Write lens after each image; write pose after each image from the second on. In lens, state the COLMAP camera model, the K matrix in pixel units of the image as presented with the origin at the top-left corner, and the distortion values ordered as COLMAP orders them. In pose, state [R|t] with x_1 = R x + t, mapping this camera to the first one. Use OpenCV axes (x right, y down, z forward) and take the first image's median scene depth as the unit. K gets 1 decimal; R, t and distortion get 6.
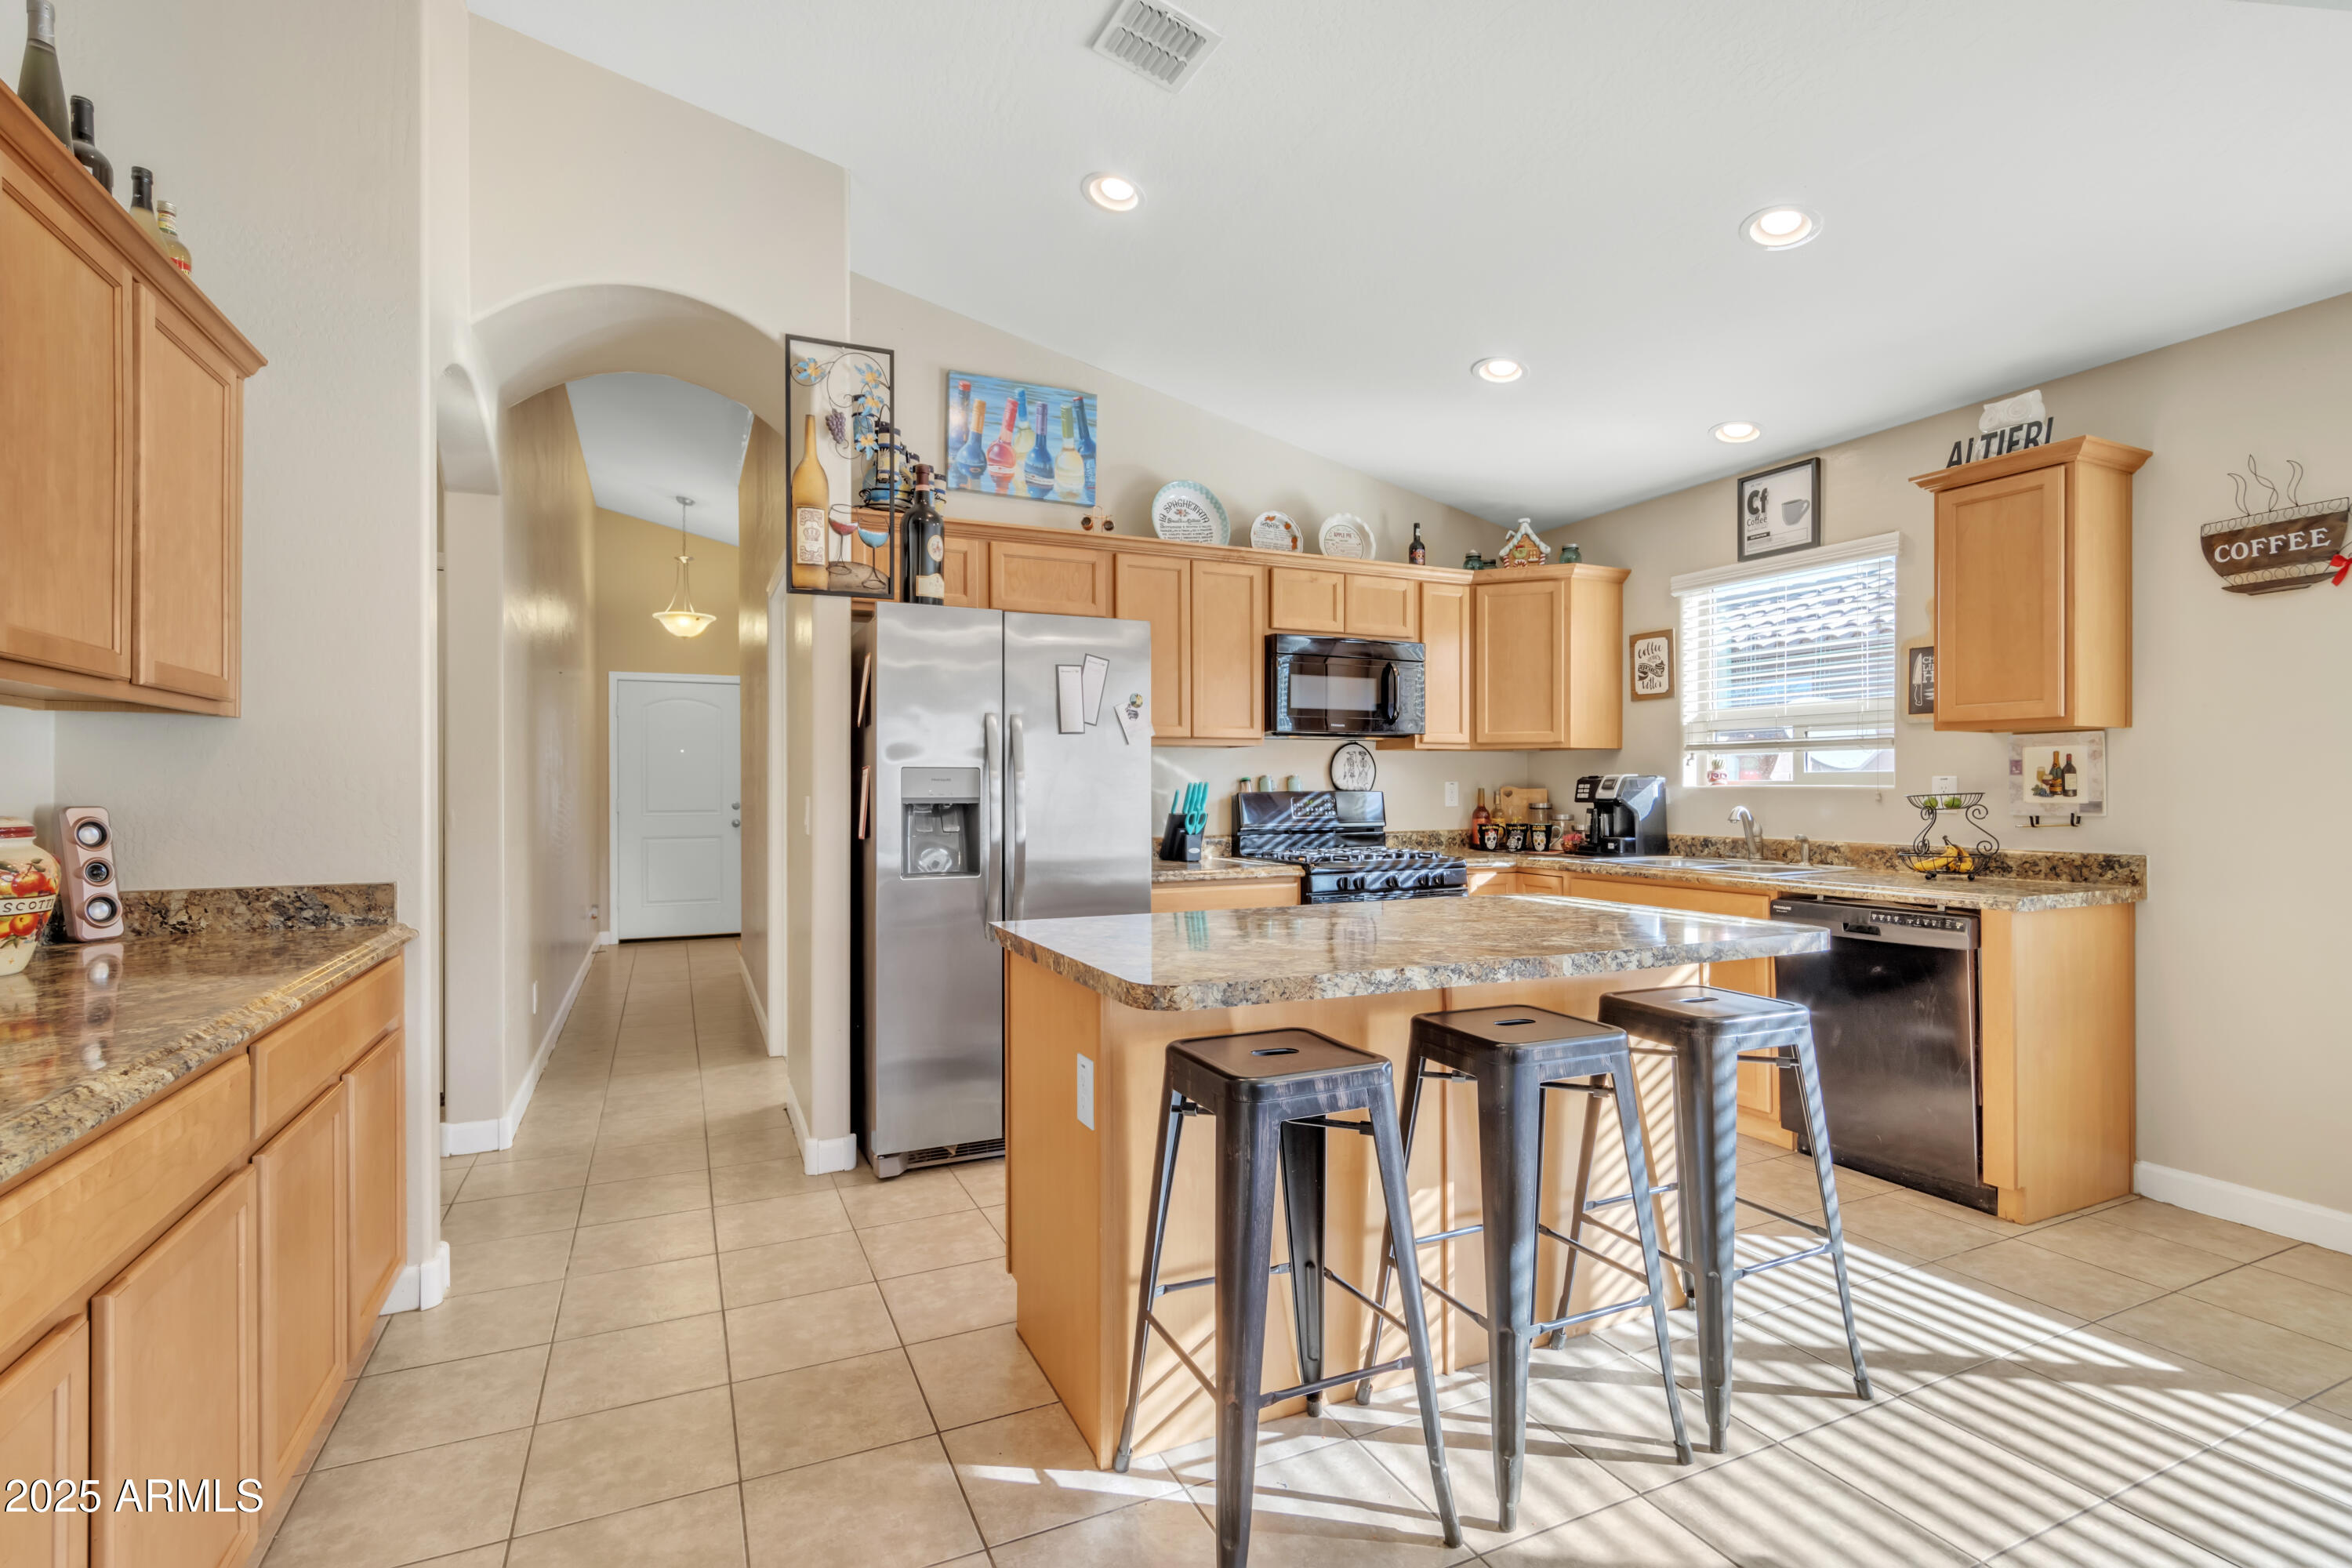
lens RADIAL K [[1095.8, 0, 1176.0], [0, 1095.8, 784.0], [0, 0, 1]] dist [0.002350, 0.000154]
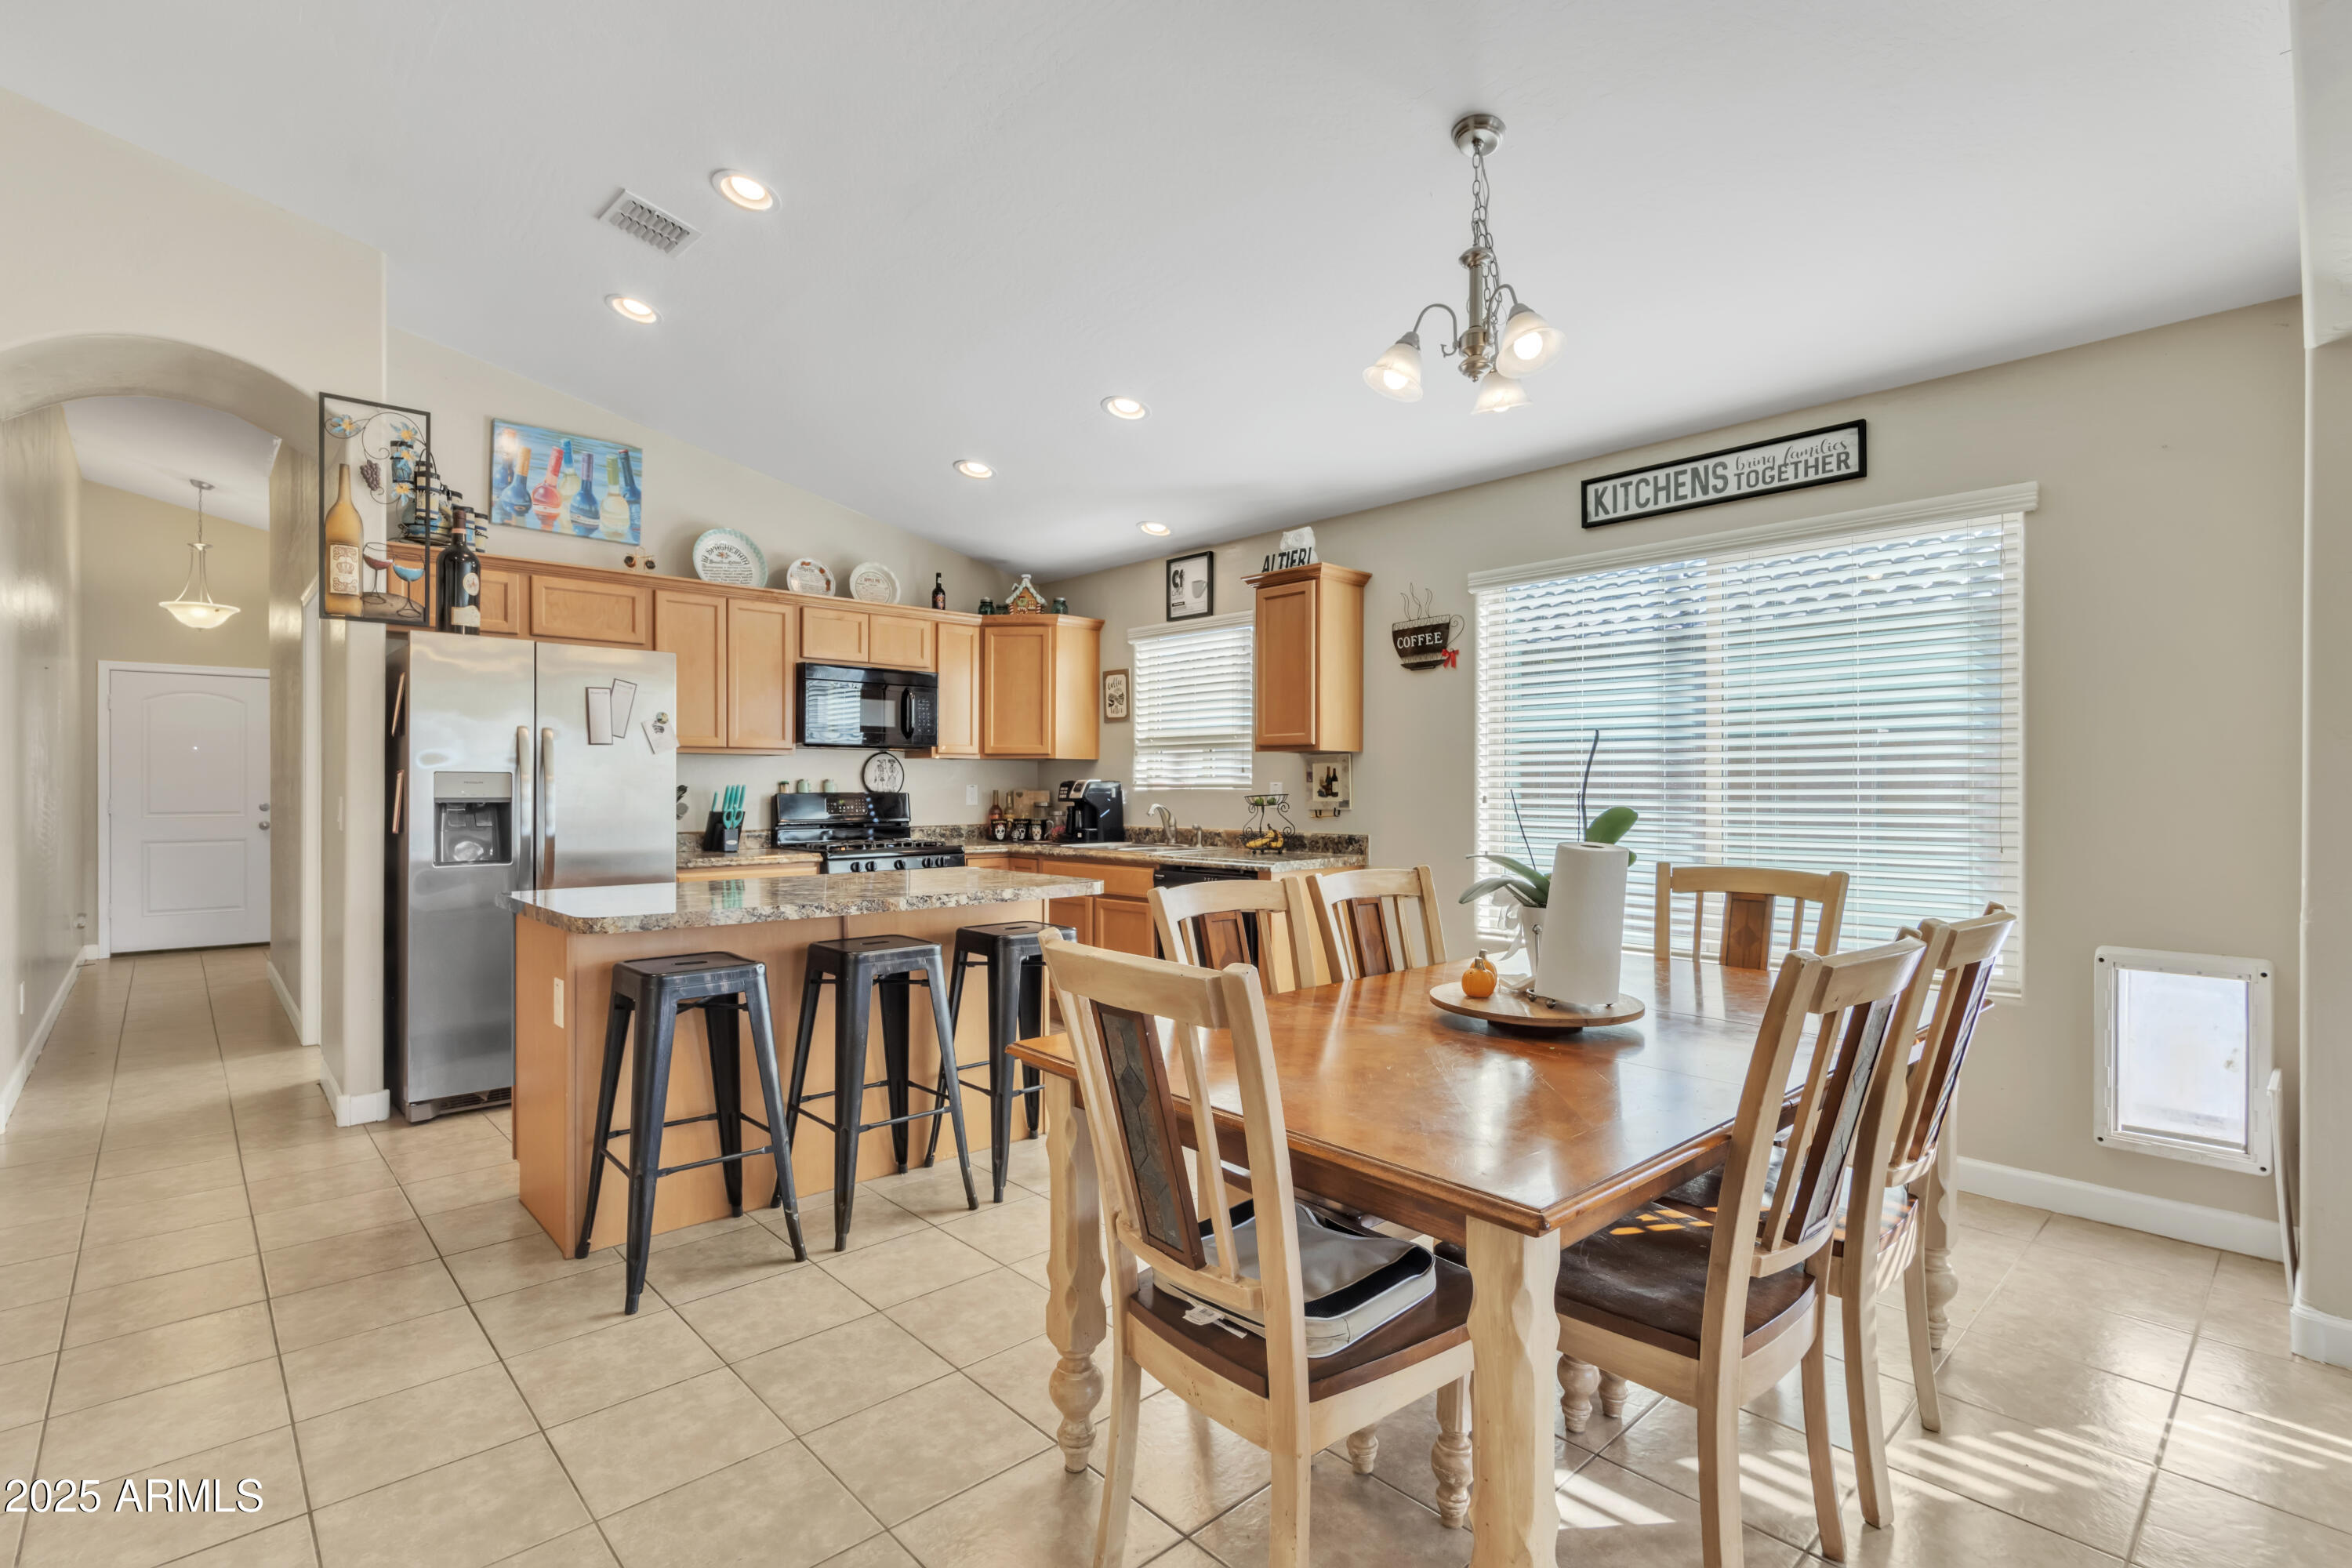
lens RADIAL K [[1087.9, 0, 1171.5], [0, 1087.9, 786.5], [0, 0, 1]] dist [-0.002366, -0.001224]
pose [[0.950973, 0.003286, 0.309258, 0.114753], [-0.003536, 0.999994, 0.000248, -0.001873], [-0.309255, -0.001329, 0.950978, -0.286396]]
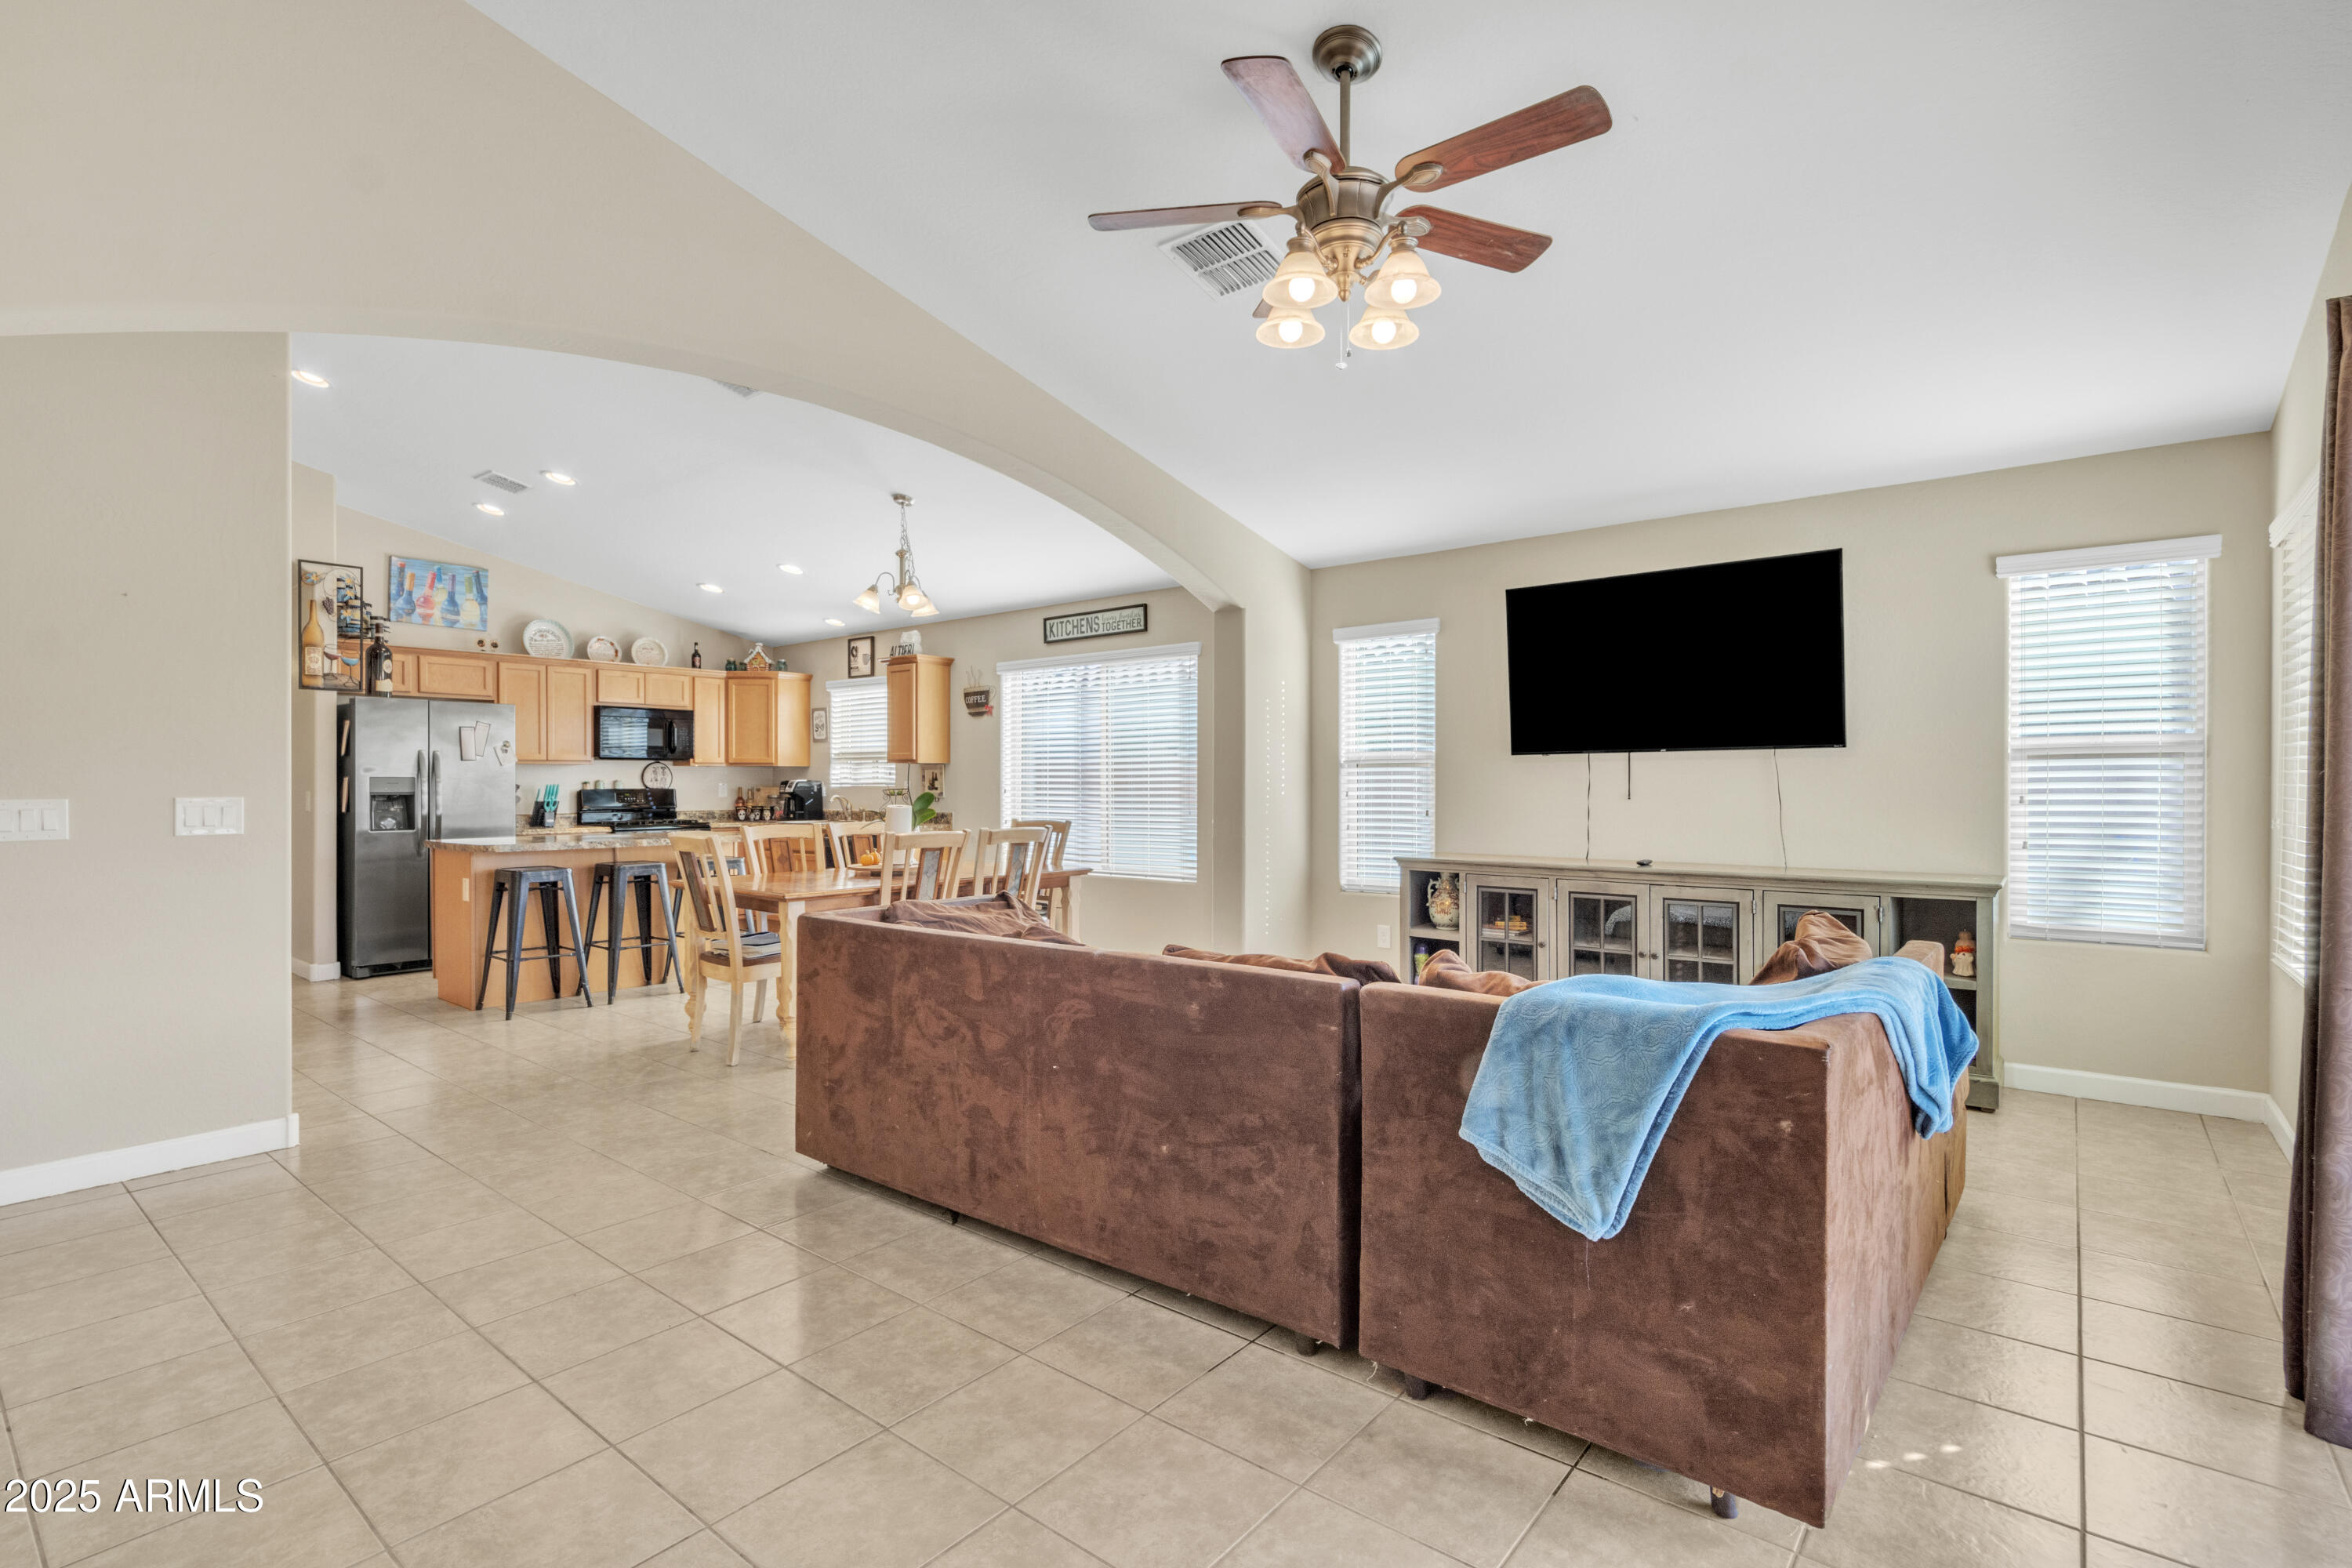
lens RADIAL K [[1087.9, 0, 1171.5], [0, 1087.9, 786.5], [0, 0, 1]] dist [-0.002366, -0.001224]
pose [[0.897200, -0.000542, 0.441625, 0.160792], [-0.000714, 0.999996, 0.002677, -0.003197], [-0.441624, -0.002717, 0.897196, -1.208408]]
